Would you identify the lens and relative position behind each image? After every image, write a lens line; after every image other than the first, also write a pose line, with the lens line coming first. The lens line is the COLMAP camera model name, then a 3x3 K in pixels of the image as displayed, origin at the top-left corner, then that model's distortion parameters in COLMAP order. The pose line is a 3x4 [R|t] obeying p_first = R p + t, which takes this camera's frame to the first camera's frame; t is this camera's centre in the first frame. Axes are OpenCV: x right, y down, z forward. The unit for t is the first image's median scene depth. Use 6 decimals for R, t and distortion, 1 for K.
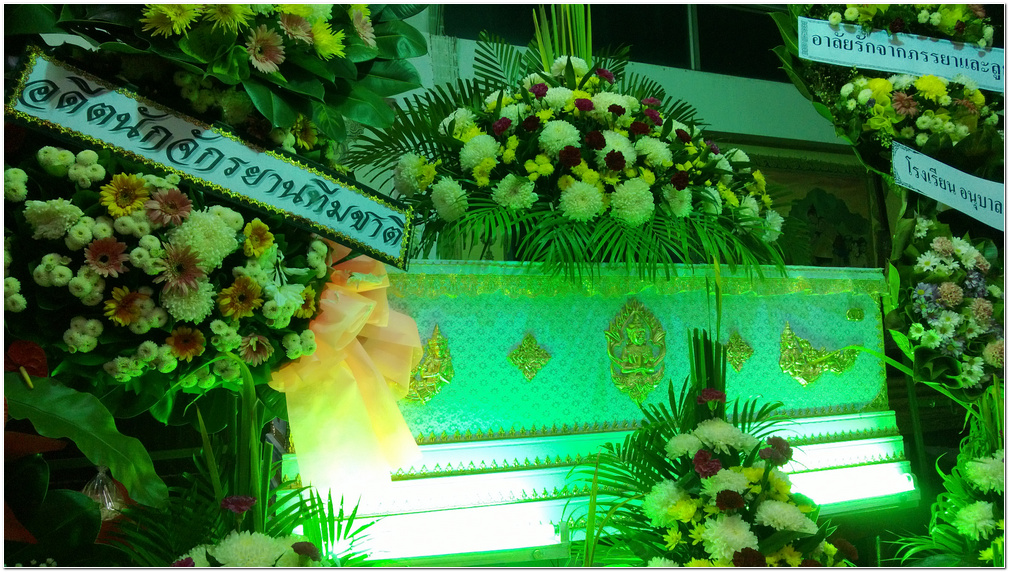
lens RADIAL K [[762.4, 0, 523.5], [0, 762.4, 289.6], [0, 0, 1]] dist [-0.004521, -0.051221]
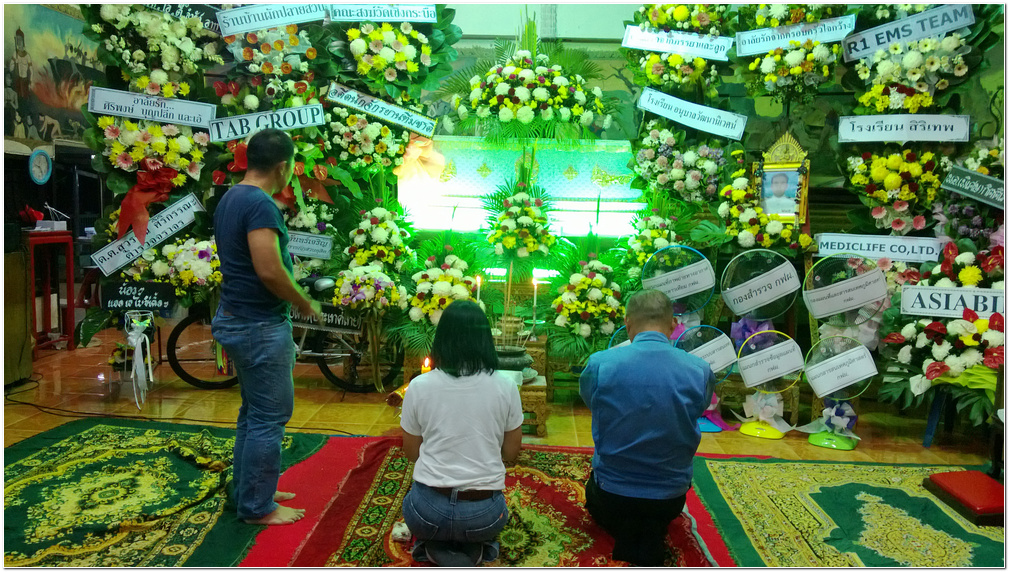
lens RADIAL K [[762.4, 0, 517.8], [0, 762.4, 297.5], [0, 0, 1]] dist [-0.004521, -0.051221]
pose [[0.911730, 0.112838, -0.394989, 1.658139], [-0.024998, 0.974992, 0.220829, -0.105319], [0.410030, -0.191463, 0.891750, -2.029142]]
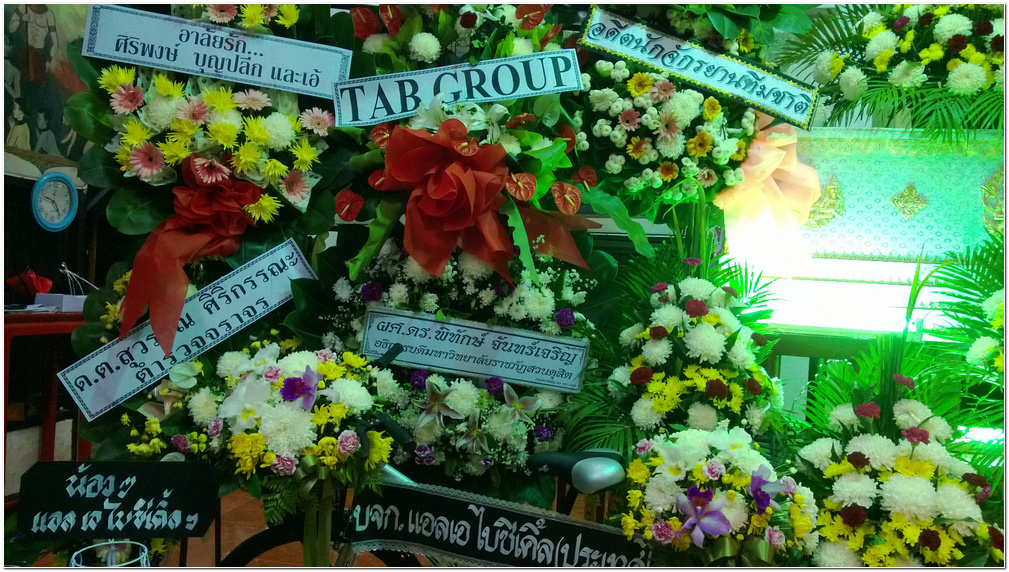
lens RADIAL K [[762.4, 0, 505.6], [0, 762.4, 292.5], [0, 0, 1]] dist [-0.004521, -0.051221]
pose [[0.828115, 0.081101, -0.554660, 0.211119], [-0.024030, 0.993705, 0.109420, 0.146697], [0.560042, -0.077284, 0.824851, -0.591936]]
